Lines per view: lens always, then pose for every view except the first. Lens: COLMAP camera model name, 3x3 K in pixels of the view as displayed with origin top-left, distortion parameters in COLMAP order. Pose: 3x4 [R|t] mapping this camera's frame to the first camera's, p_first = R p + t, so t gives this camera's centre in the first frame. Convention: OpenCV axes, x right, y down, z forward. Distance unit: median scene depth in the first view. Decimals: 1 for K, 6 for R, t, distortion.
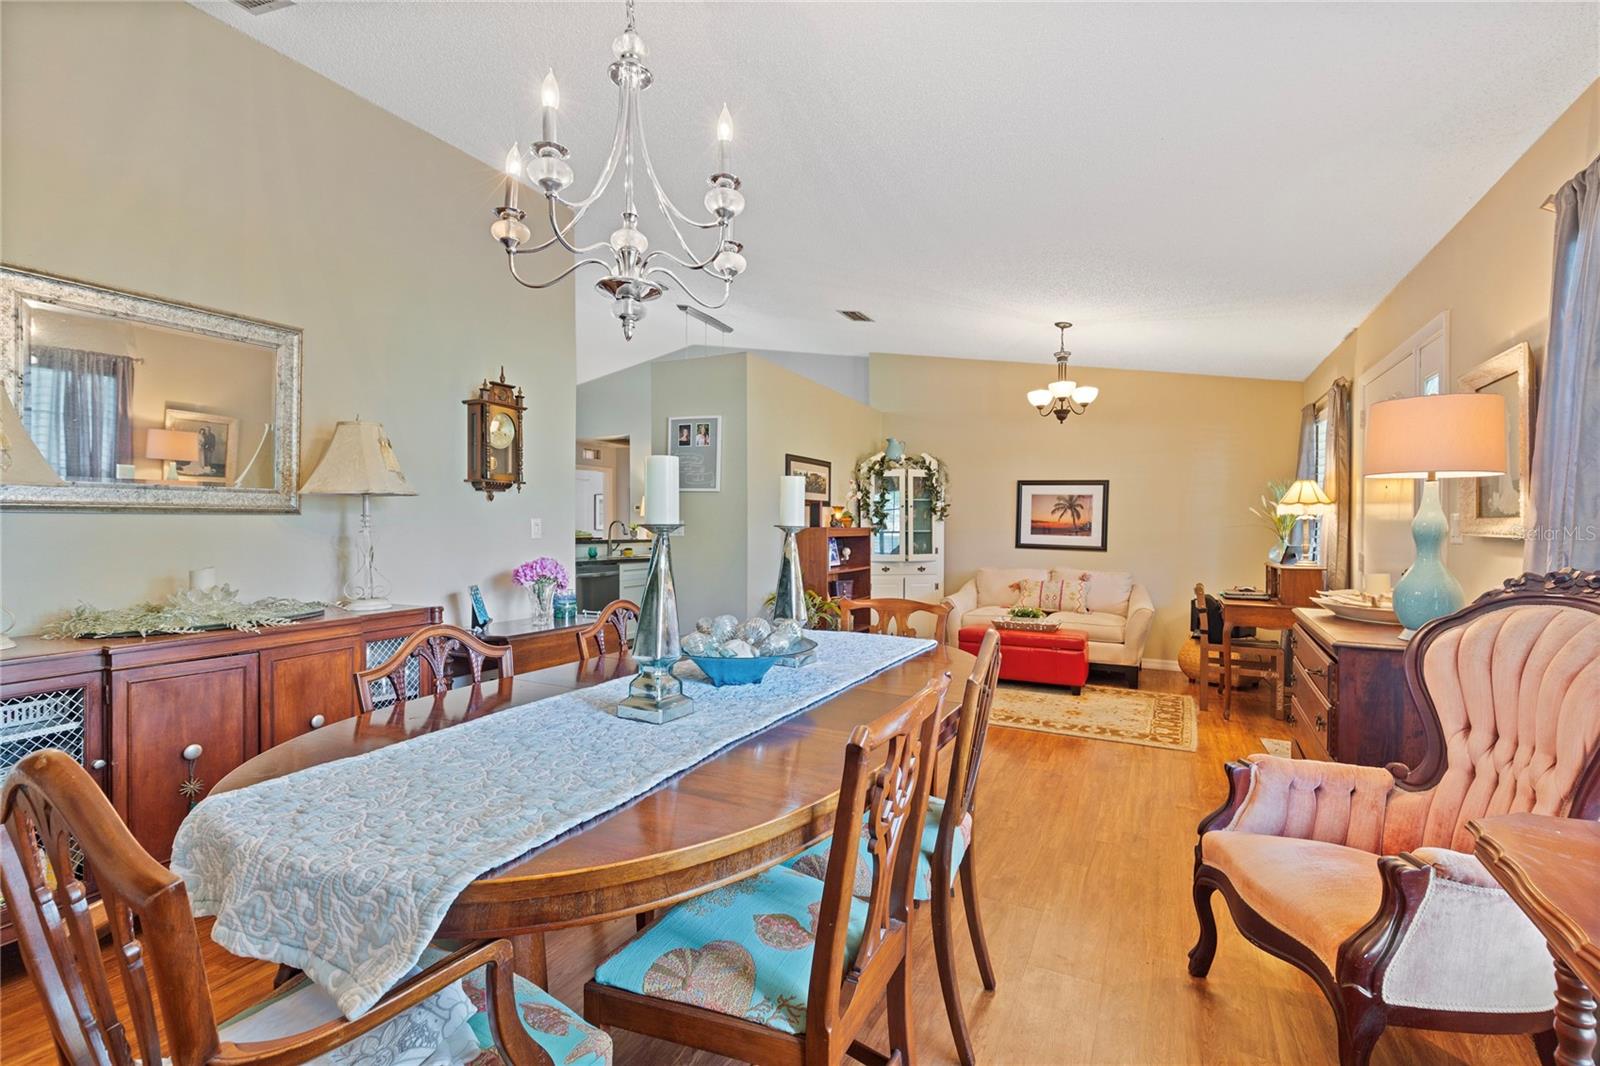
lens RADIAL K [[728.2, 0, 800.4], [0, 728.2, 533.5], [0, 0, 1]] dist [0.010922, -0.005068]
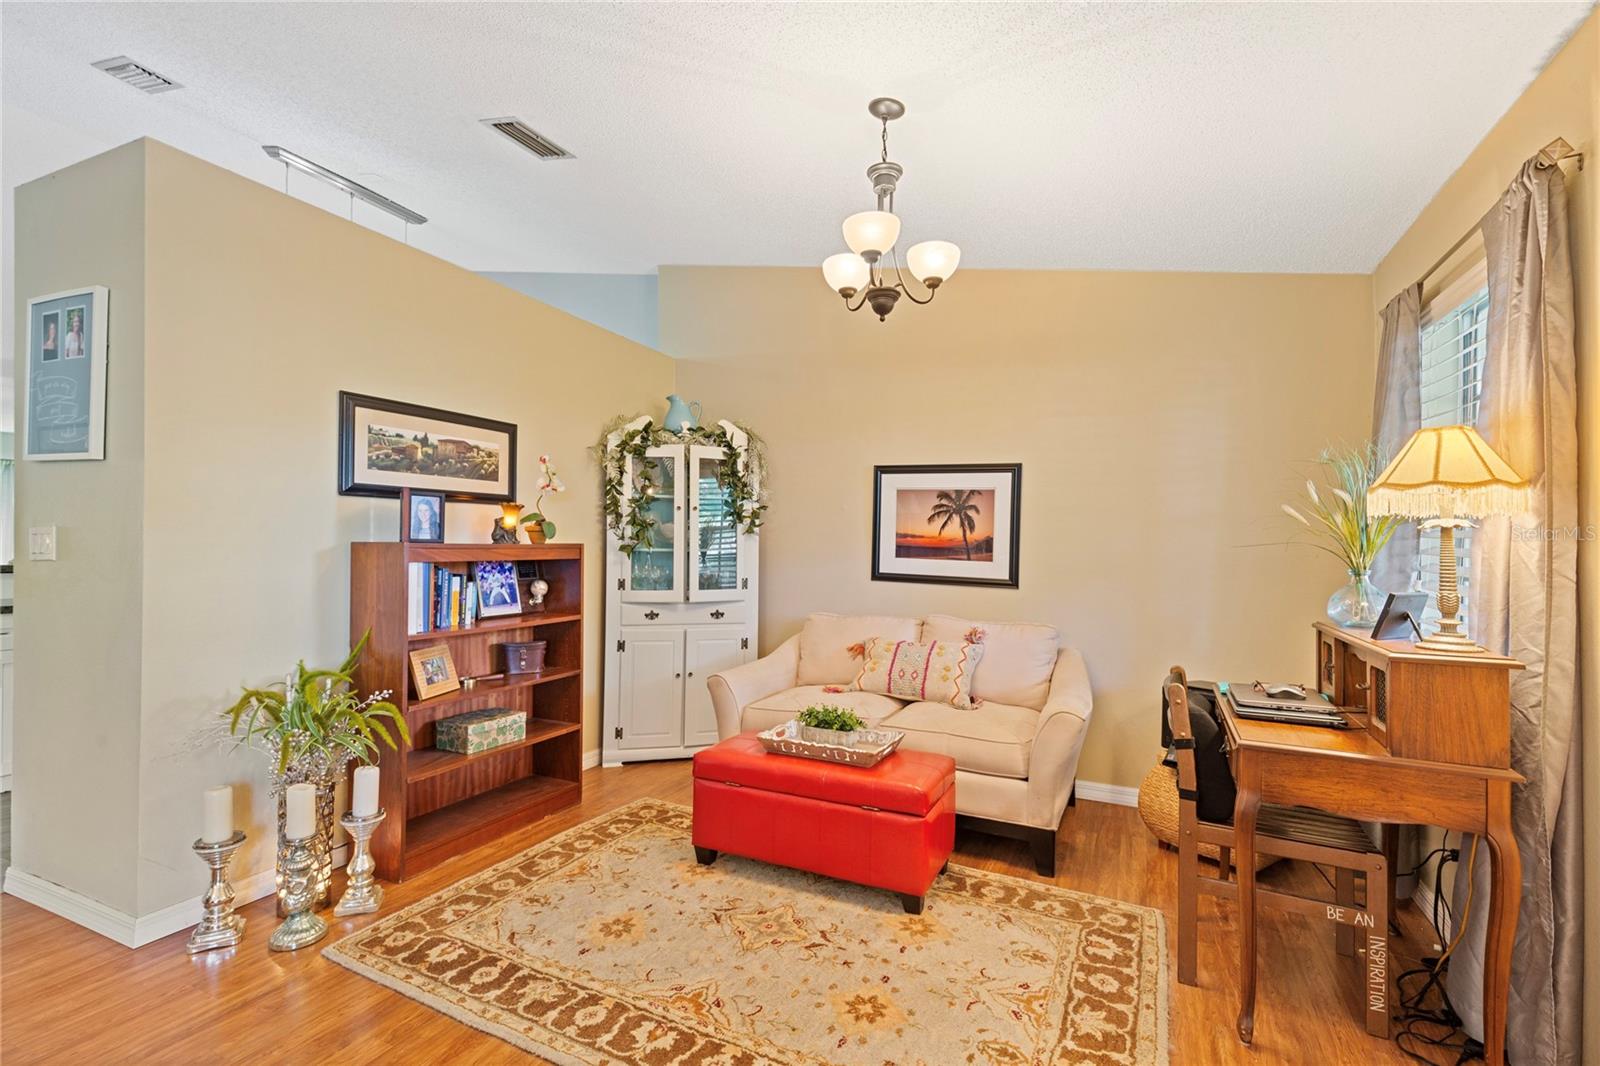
lens RADIAL K [[728.2, 0, 799.7], [0, 728.2, 541.3], [0, 0, 1]] dist [0.010922, -0.005068]
pose [[0.999857, 0.005885, 0.015867, 0.241912], [-0.005687, 0.999906, -0.012498, -0.003983], [-0.015939, 0.012406, 0.999796, 0.436992]]
